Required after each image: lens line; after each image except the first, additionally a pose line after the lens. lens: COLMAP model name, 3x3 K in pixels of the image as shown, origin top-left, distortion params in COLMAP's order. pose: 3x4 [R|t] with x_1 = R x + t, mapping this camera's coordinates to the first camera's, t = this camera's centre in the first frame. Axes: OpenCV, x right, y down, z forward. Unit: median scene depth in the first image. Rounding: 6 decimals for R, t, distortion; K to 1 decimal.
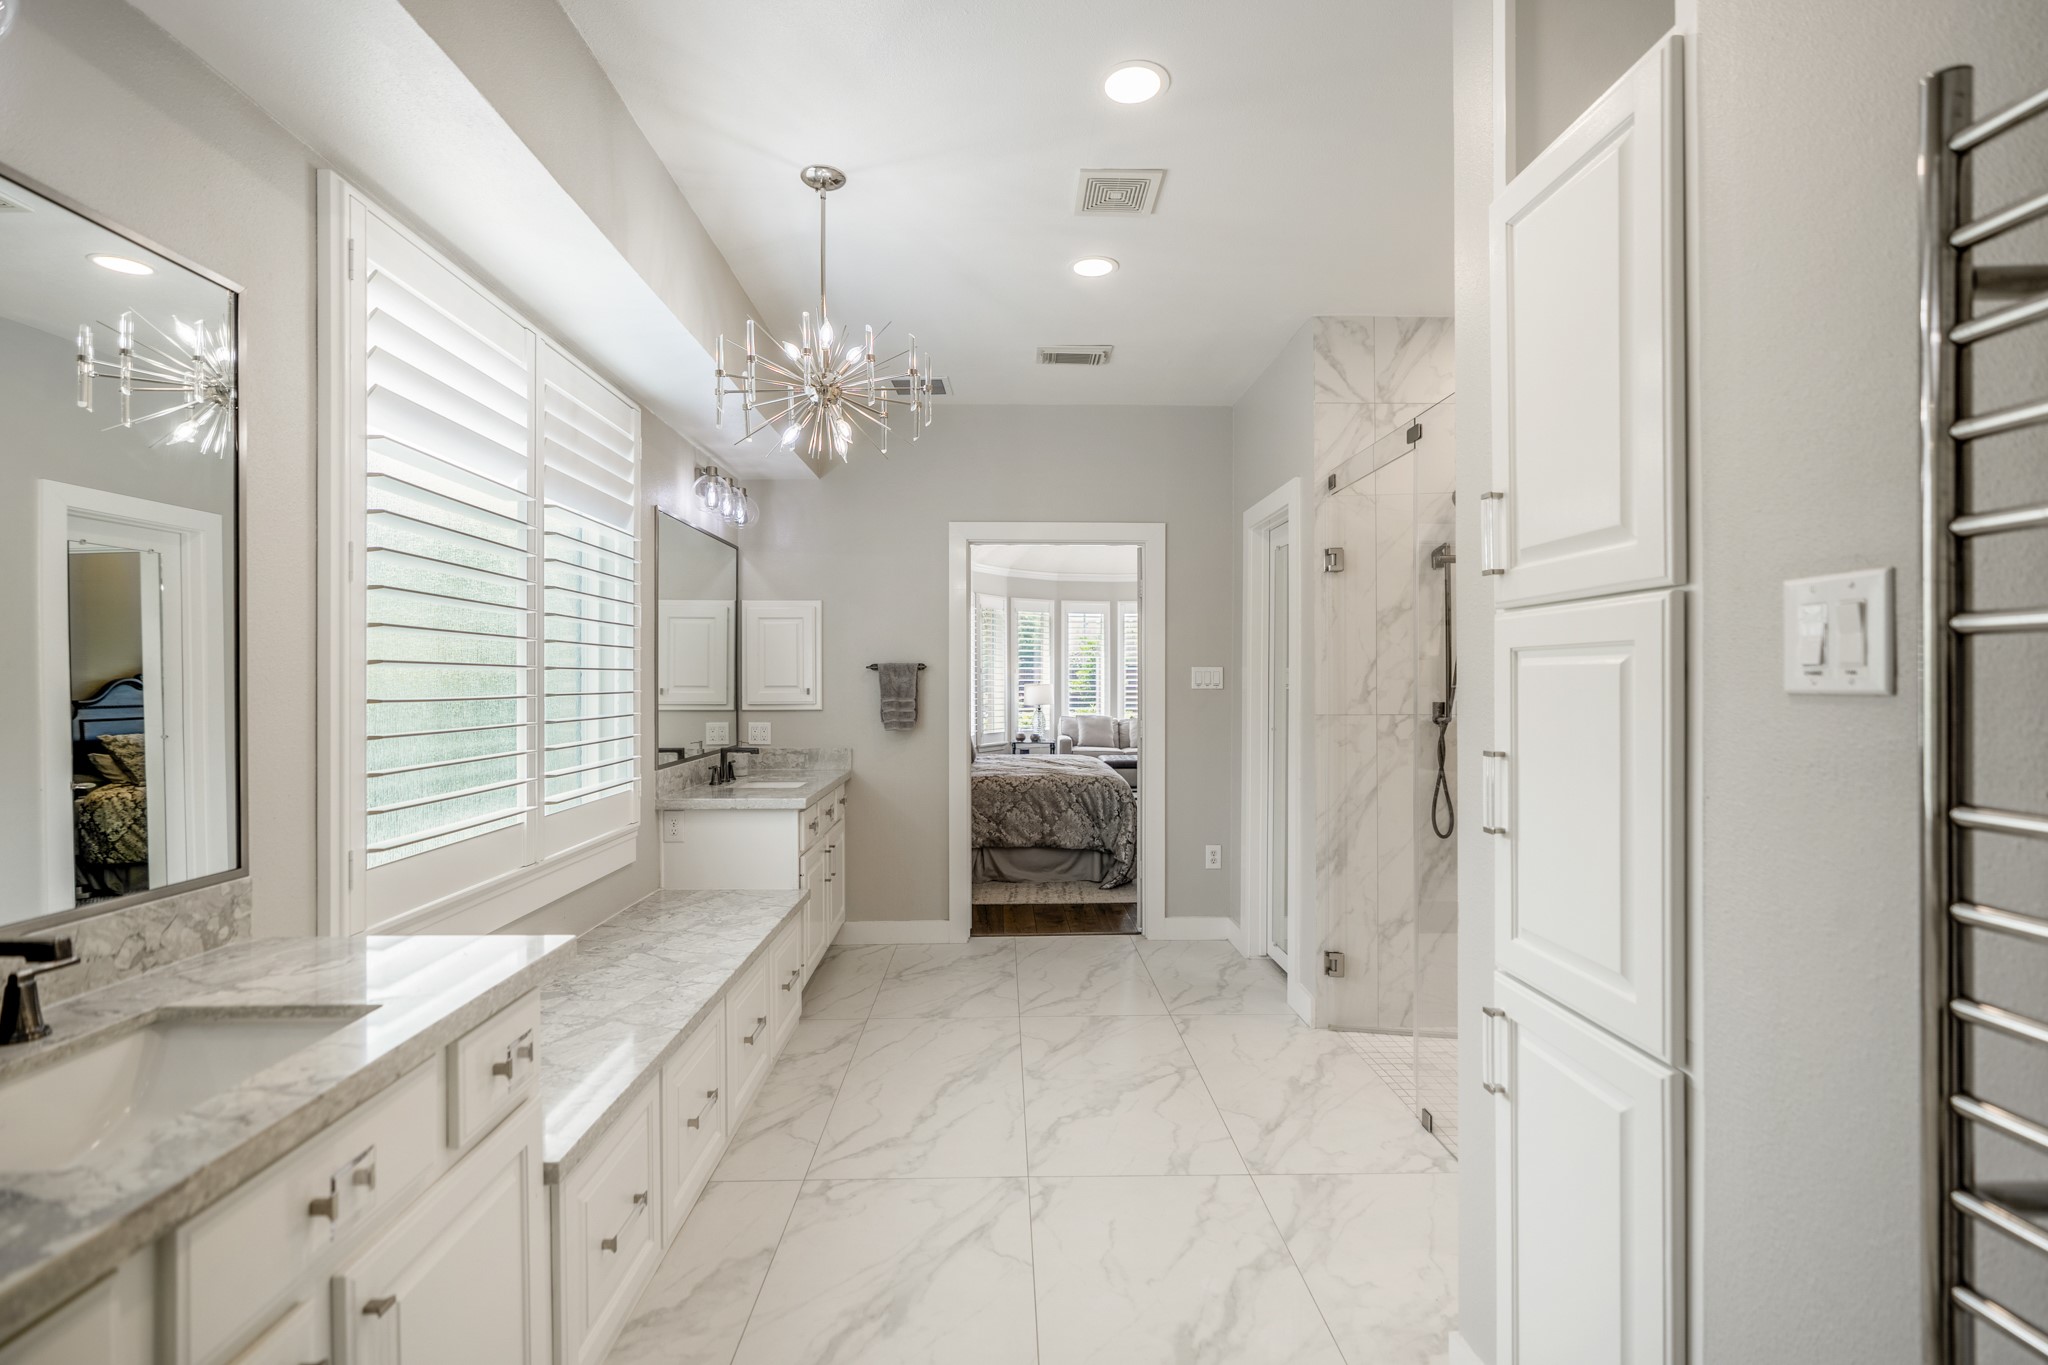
lens RADIAL K [[970.4, 0, 1019.7], [0, 970.4, 686.5], [0, 0, 1]] dist [-0.070491, 0.030153]
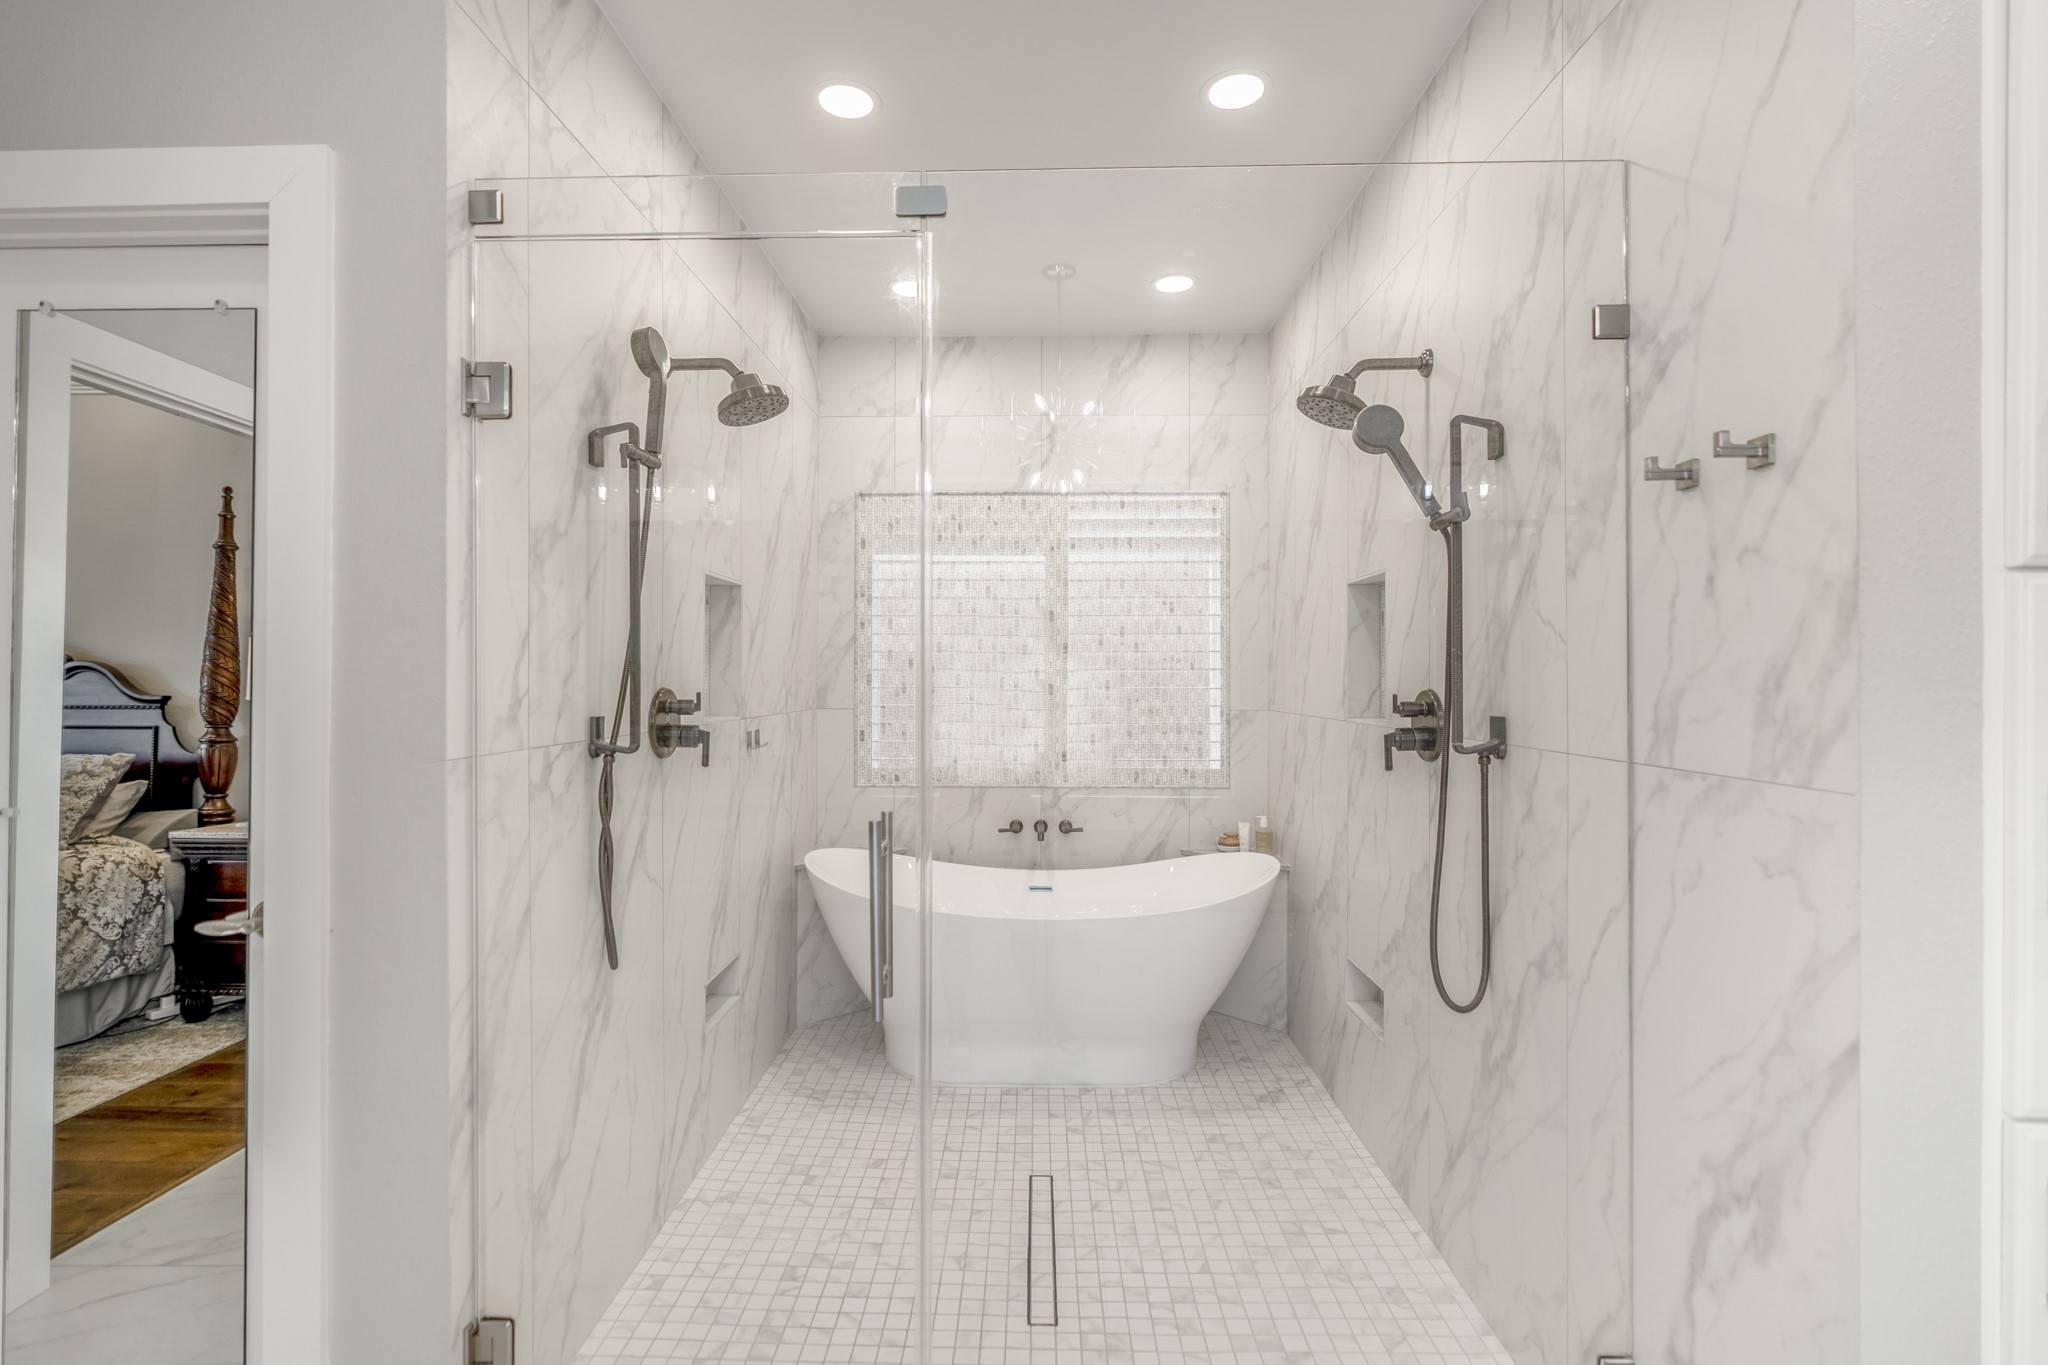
lens RADIAL K [[951.1, 0, 1003.7], [0, 951.1, 673.6], [0, 0, 1]] dist [-0.001885, 0.000094]
pose [[0.052268, 0.005501, 0.998618, -0.105647], [0.004516, 0.999973, -0.005745, -0.004511], [-0.998623, 0.004810, 0.052242, 1.018201]]
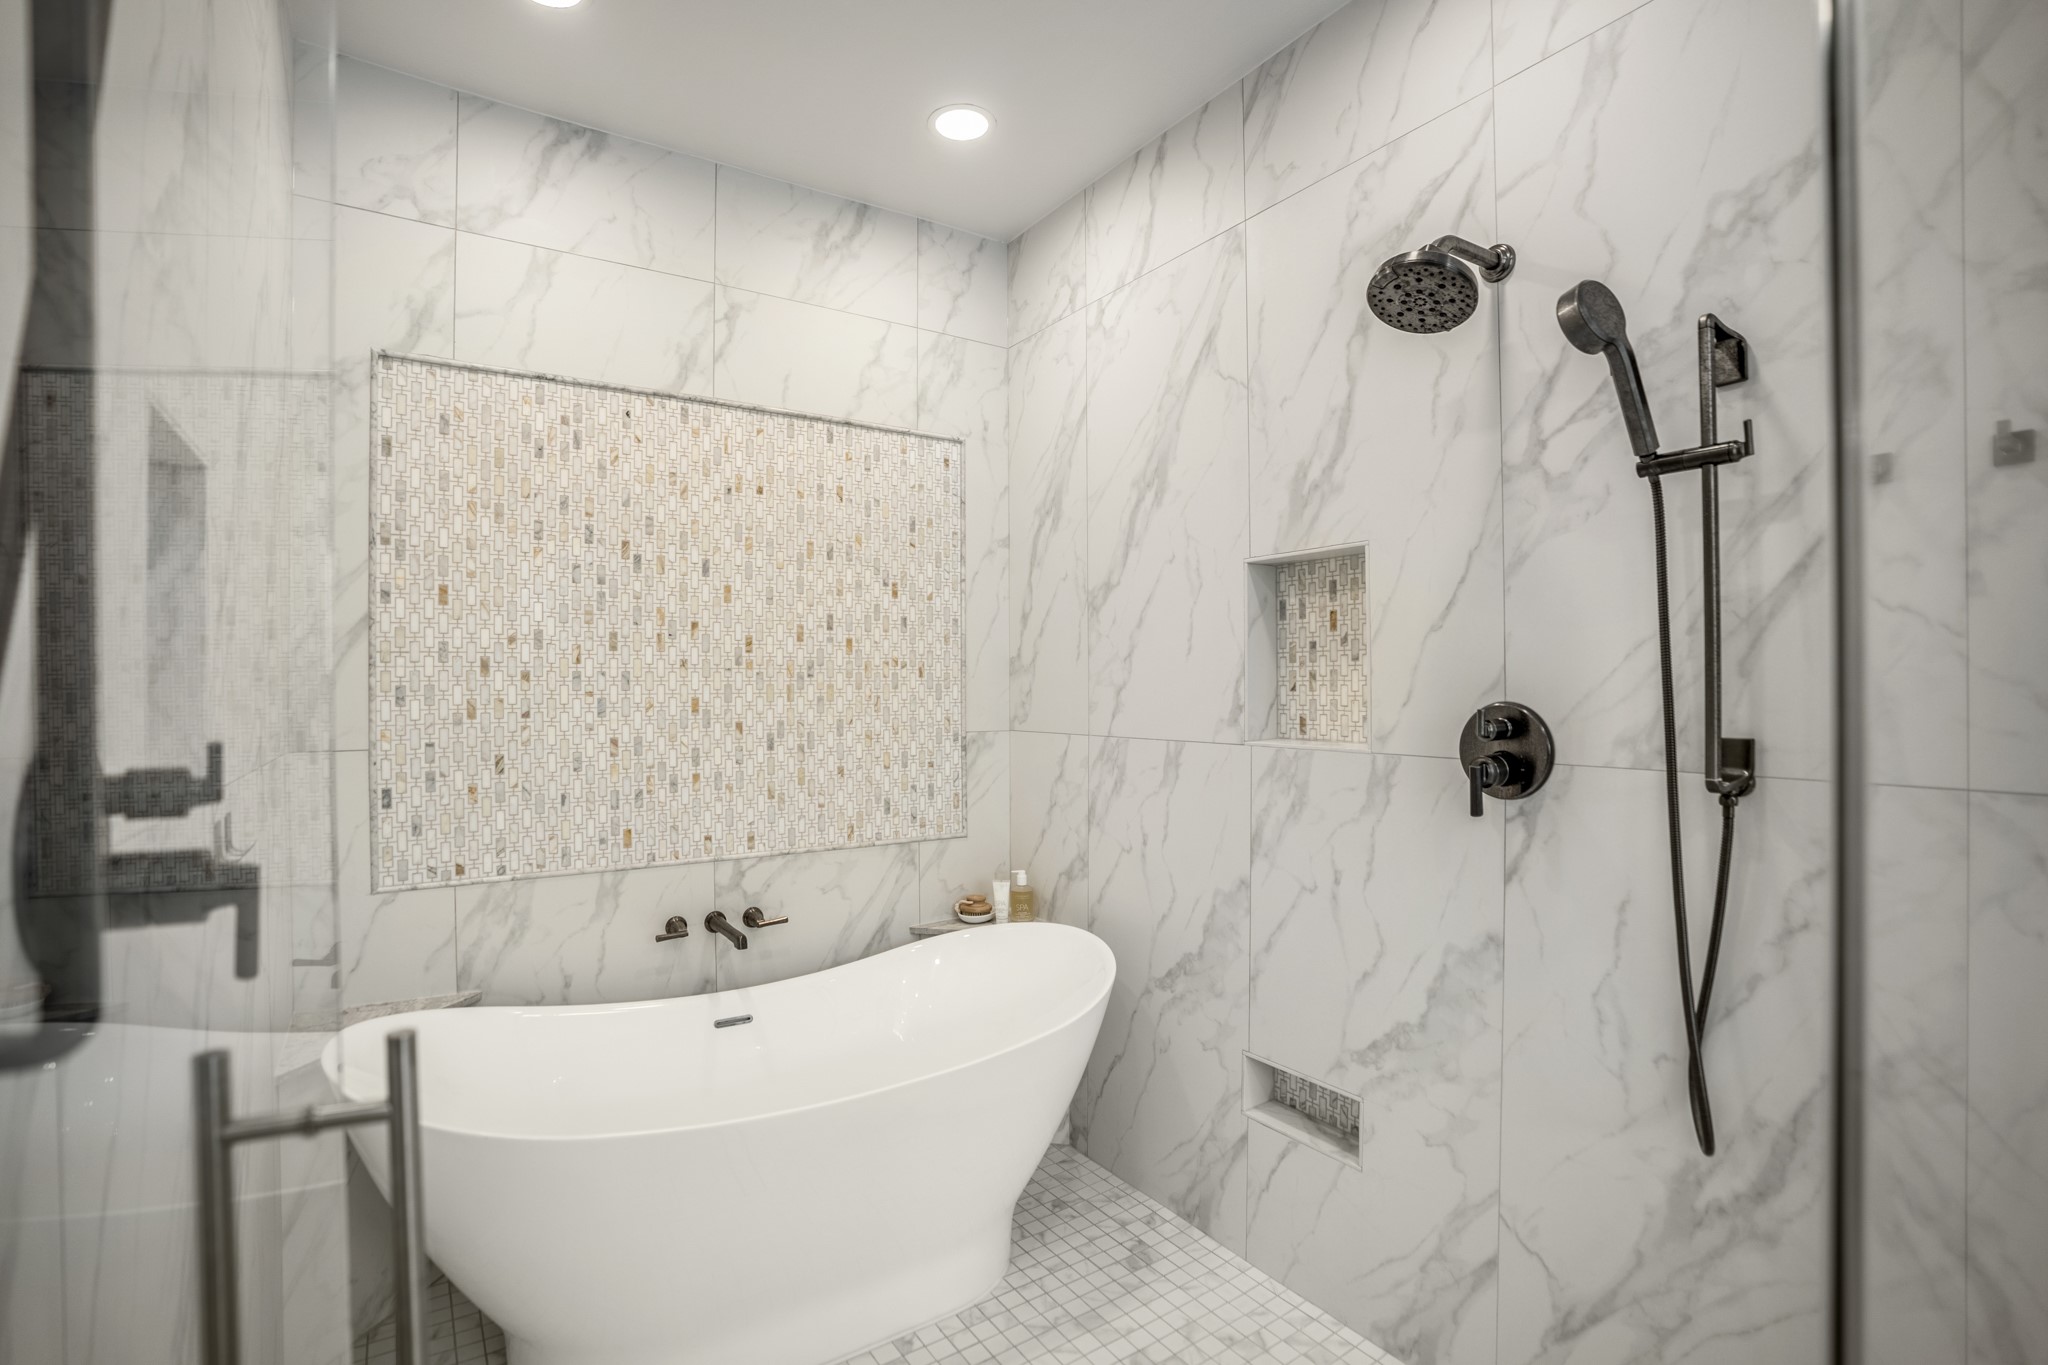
lens RADIAL K [[970.4, 0, 1019.7], [0, 970.4, 686.5], [0, 0, 1]] dist [-0.070491, 0.030153]
pose [[-0.535599, 0.004384, 0.844461, 0.374070], [0.010509, 0.999944, 0.001474, -0.007683], [-0.844407, 0.009664, -0.535615, 1.277501]]
